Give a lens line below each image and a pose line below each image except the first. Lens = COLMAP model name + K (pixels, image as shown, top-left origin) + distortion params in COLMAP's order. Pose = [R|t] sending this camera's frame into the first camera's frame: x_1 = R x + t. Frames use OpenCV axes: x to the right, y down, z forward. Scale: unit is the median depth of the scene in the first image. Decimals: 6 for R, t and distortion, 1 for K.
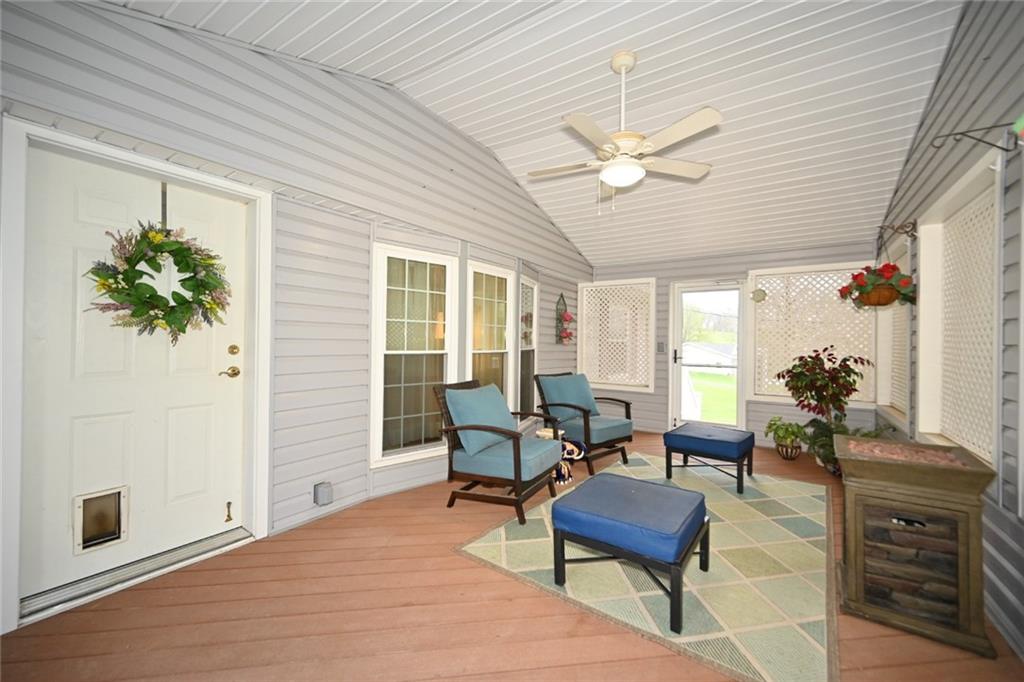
lens RADIAL K [[408.0, 0, 516.0], [0, 408.0, 340.0], [0, 0, 1]] dist [0.003588, 0.000858]
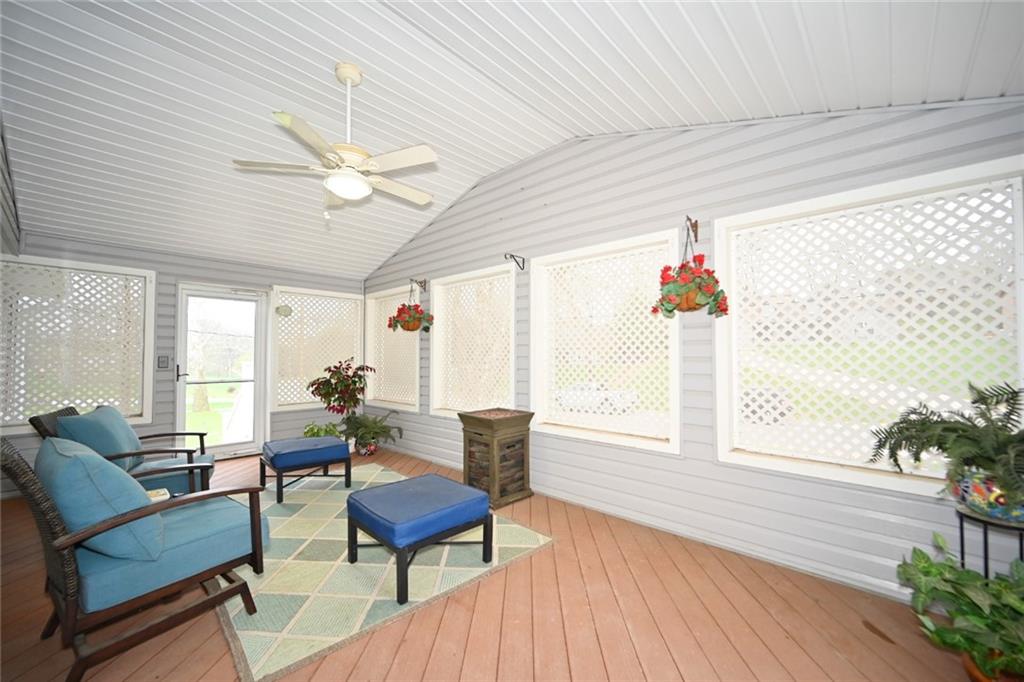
lens RADIAL K [[408.0, 0, 515.4], [0, 408.0, 345.4], [0, 0, 1]] dist [0.003588, 0.000858]
pose [[0.159948, 0.016900, 0.986981, -0.397428], [-0.001626, 0.999857, -0.016857, -0.003137], [-0.987124, 0.001092, 0.159953, 0.274014]]
